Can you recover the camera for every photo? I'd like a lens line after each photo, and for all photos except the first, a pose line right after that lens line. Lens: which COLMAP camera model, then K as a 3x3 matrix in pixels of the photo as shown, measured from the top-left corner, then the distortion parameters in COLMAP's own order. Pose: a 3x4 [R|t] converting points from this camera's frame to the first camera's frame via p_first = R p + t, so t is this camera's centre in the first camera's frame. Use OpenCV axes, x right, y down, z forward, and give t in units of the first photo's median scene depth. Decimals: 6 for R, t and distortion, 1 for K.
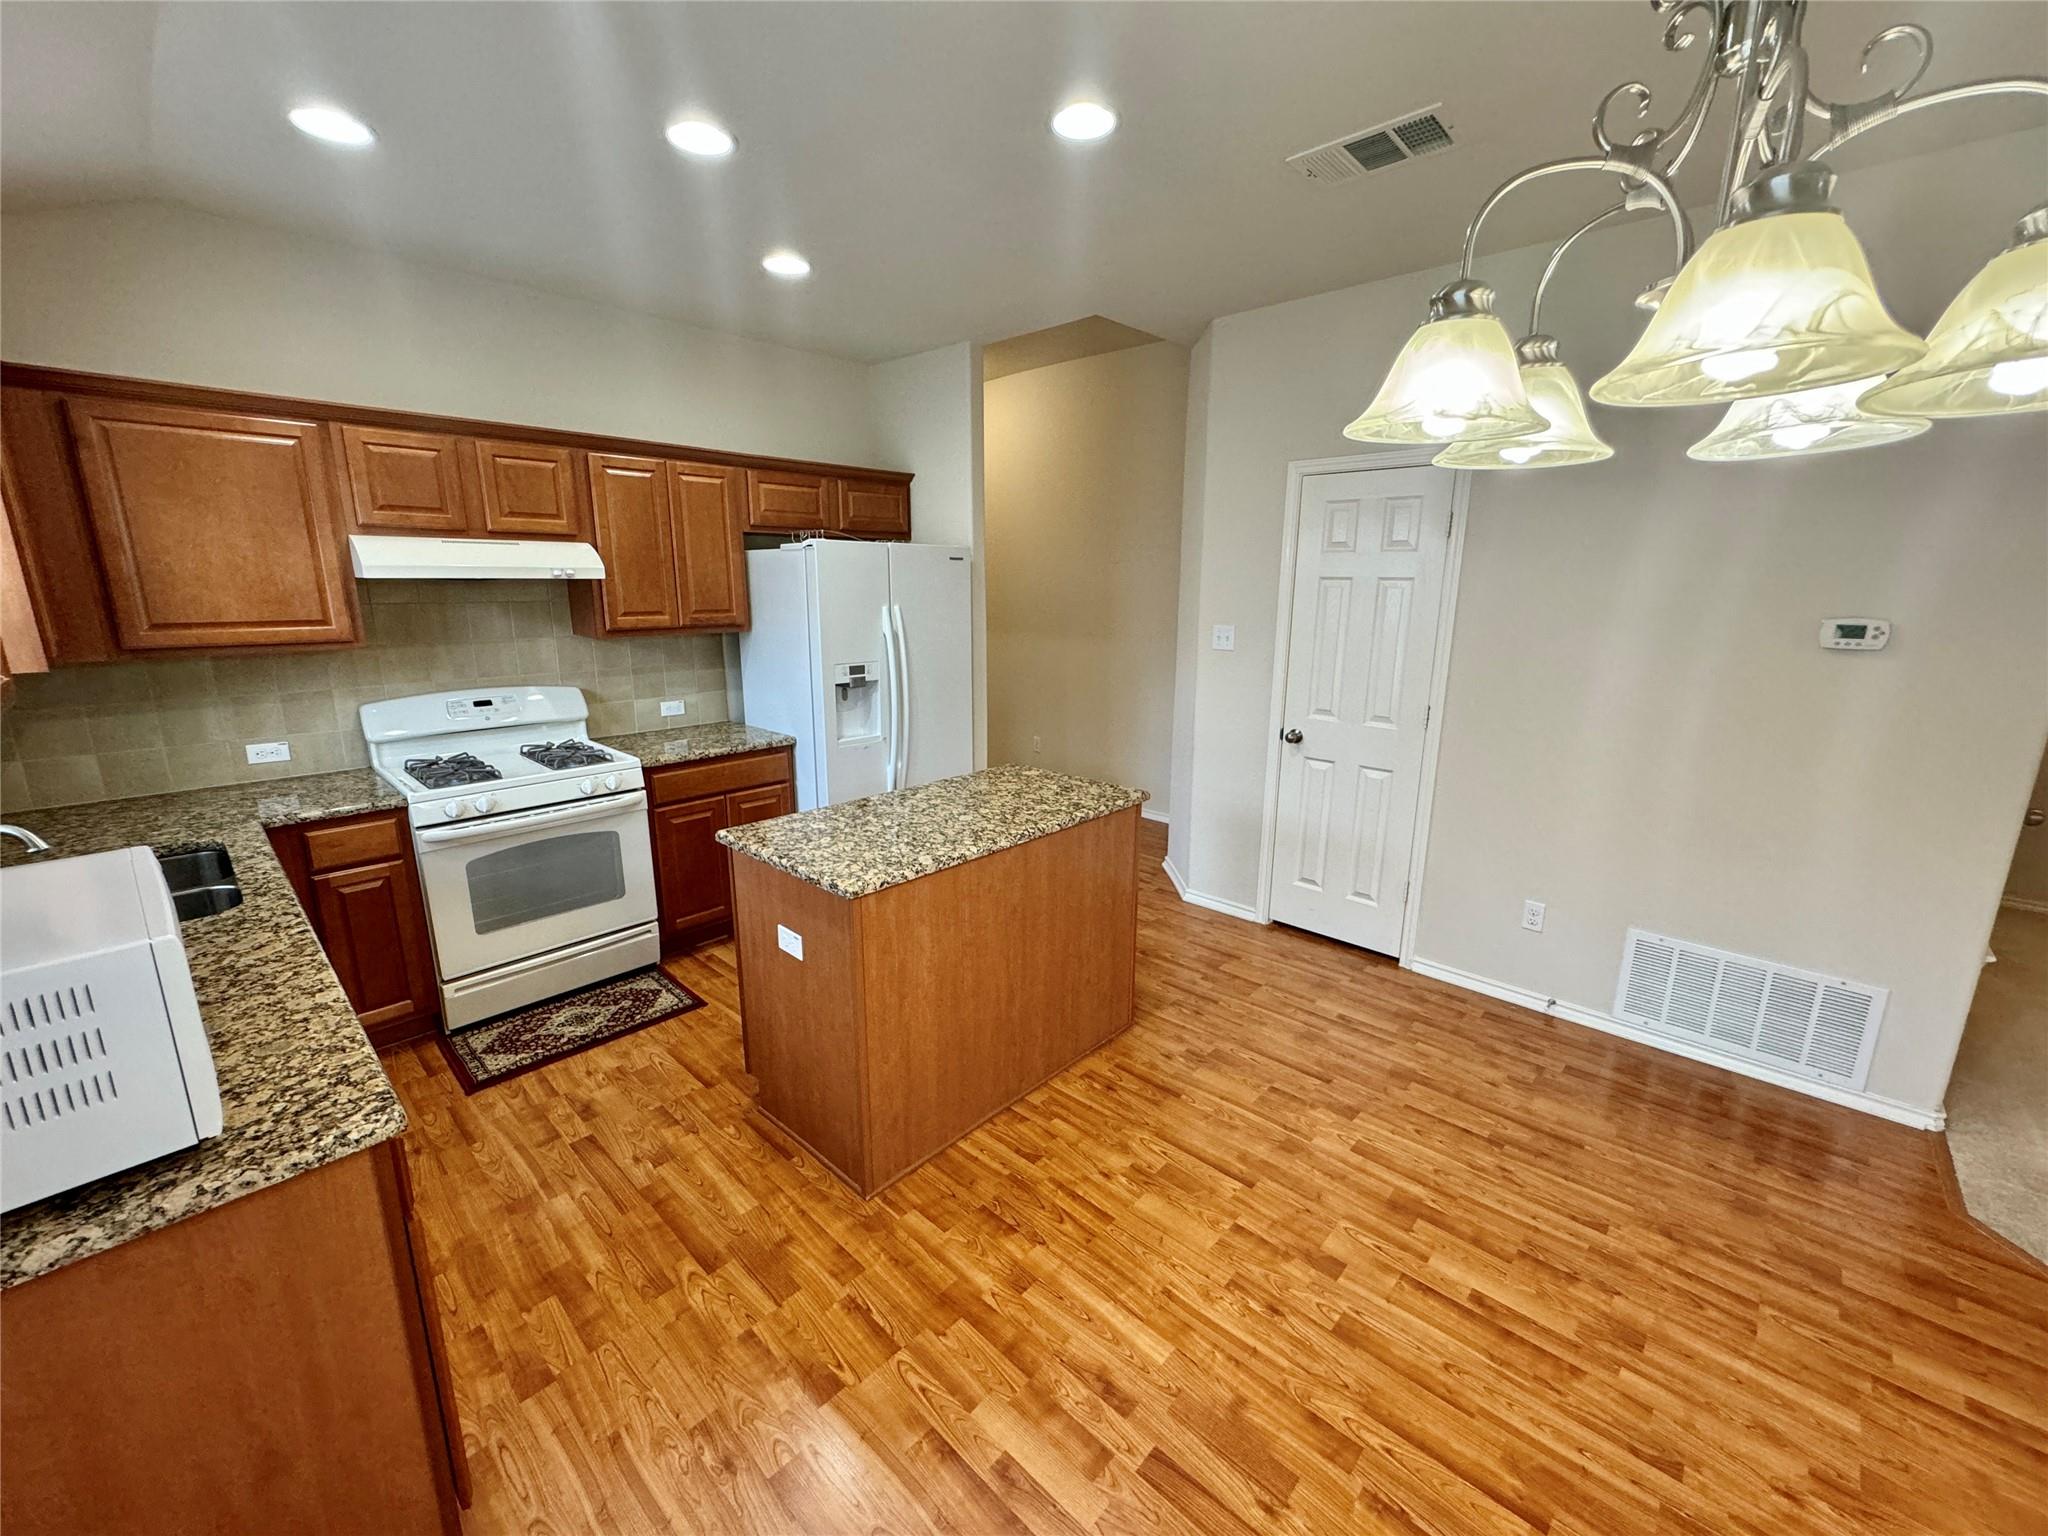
lens RADIAL K [[815.5, 0, 1021.9], [0, 815.5, 772.9], [0, 0, 1]] dist [-0.002571, 0.000646]
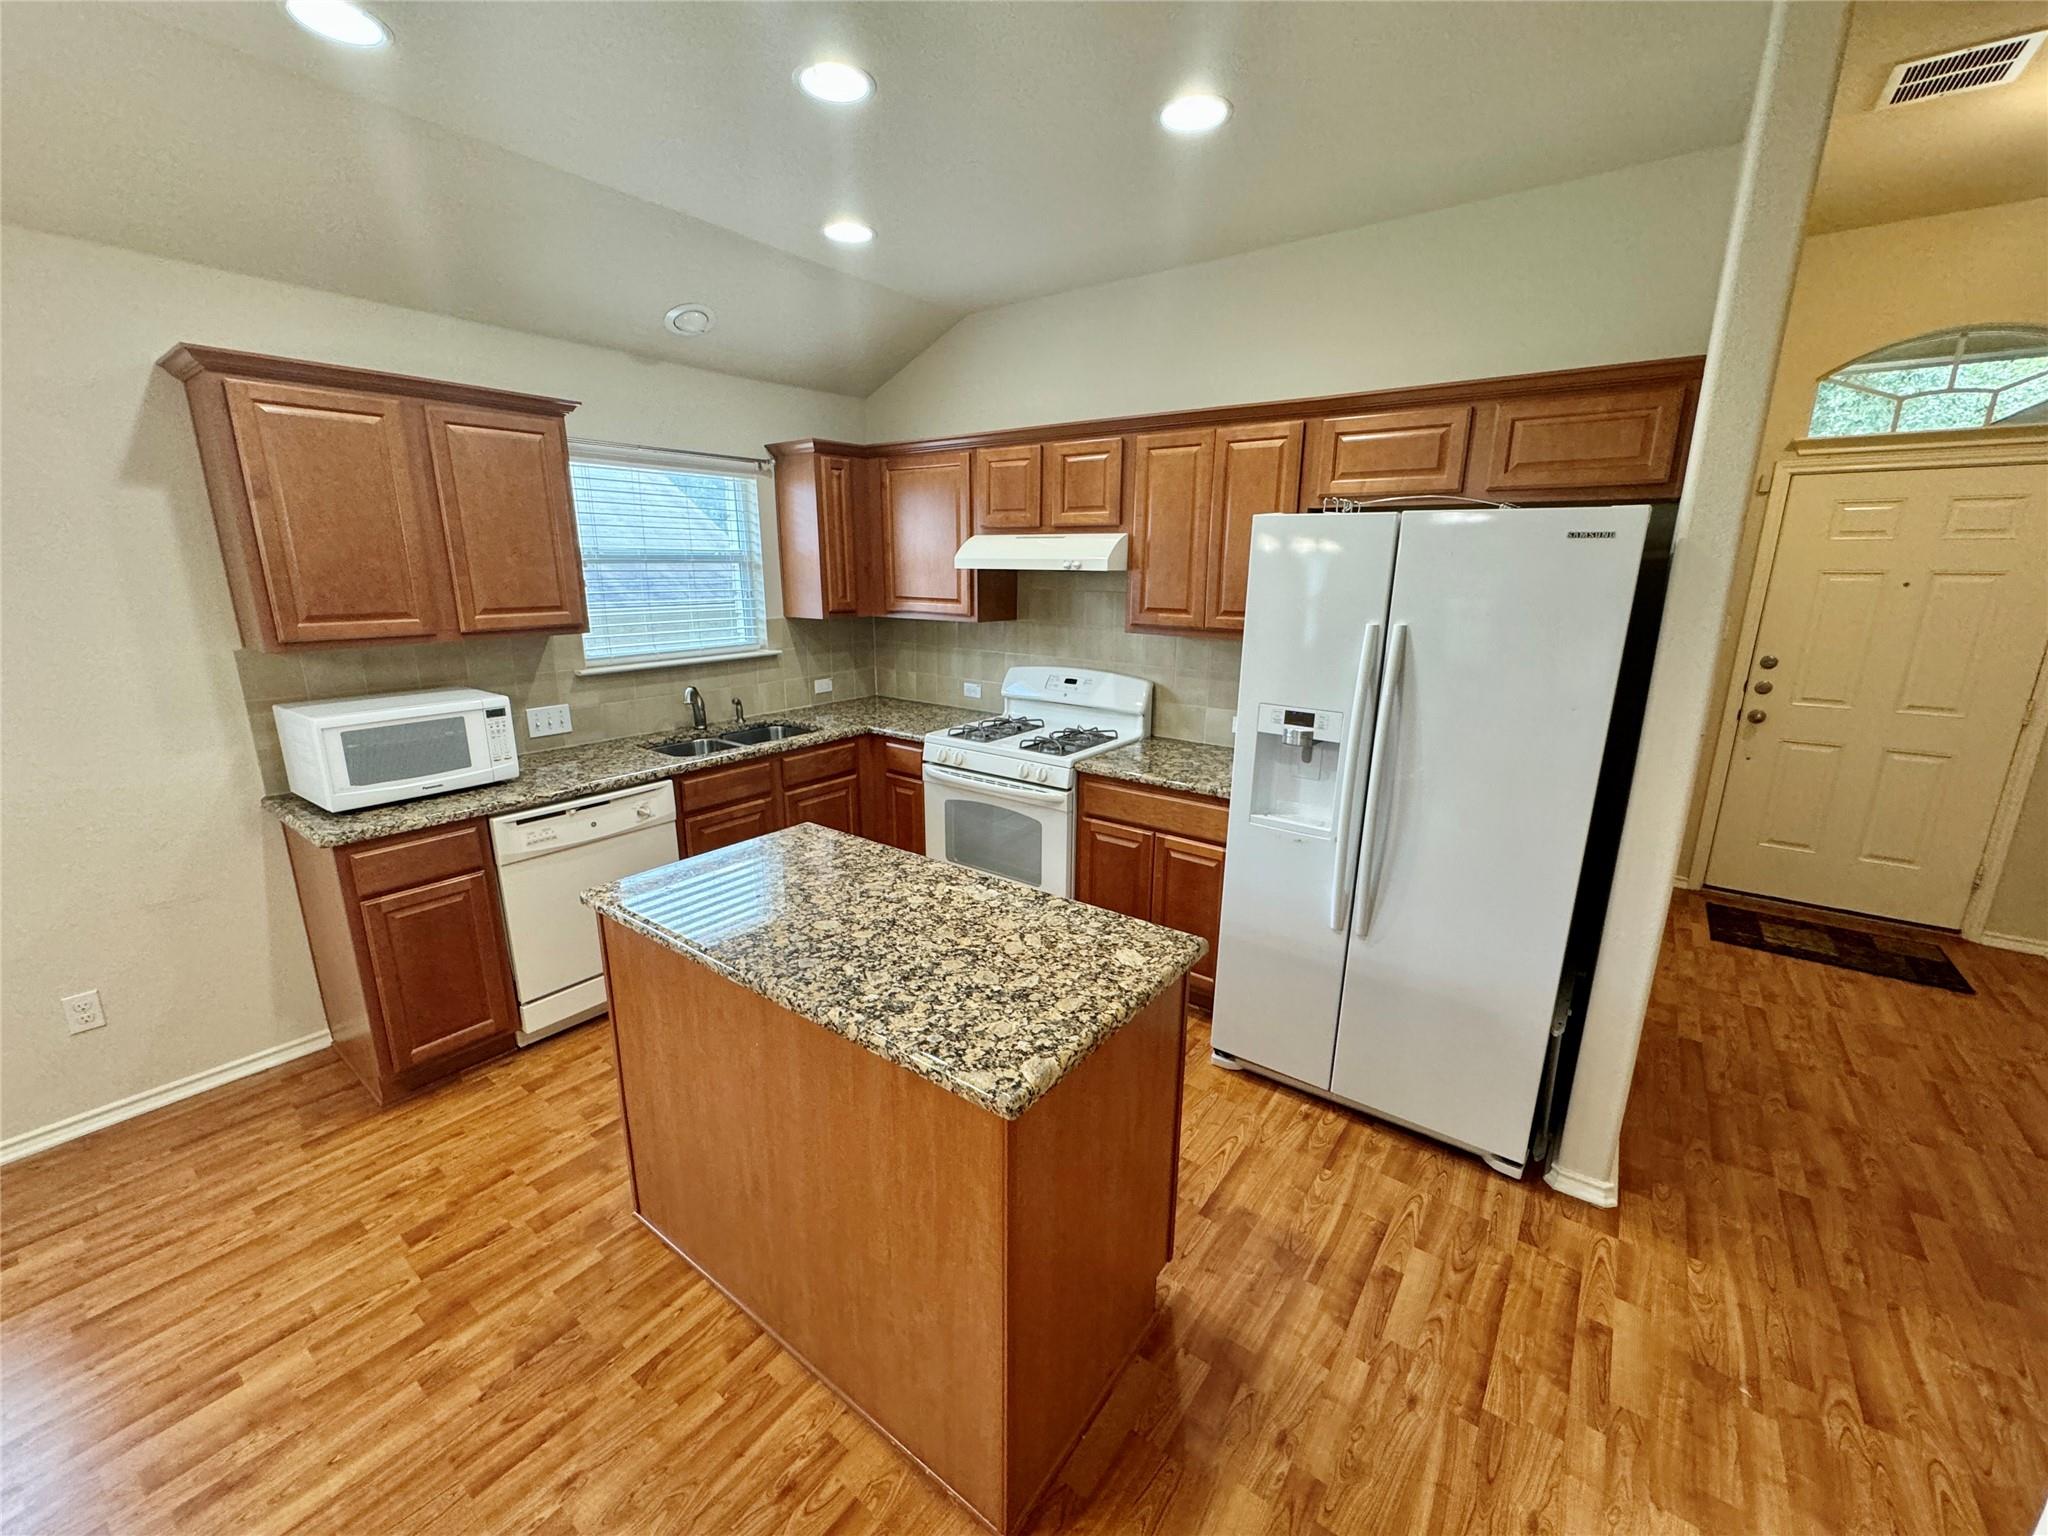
lens RADIAL K [[815.5, 0, 1021.1], [0, 815.5, 768.7], [0, 0, 1]] dist [-0.002571, 0.000646]
pose [[0.109803, 0.241888, -0.964071, 0.531482], [-0.237019, 0.948328, 0.210943, -0.231865], [0.965280, 0.205341, 0.161461, 0.942386]]
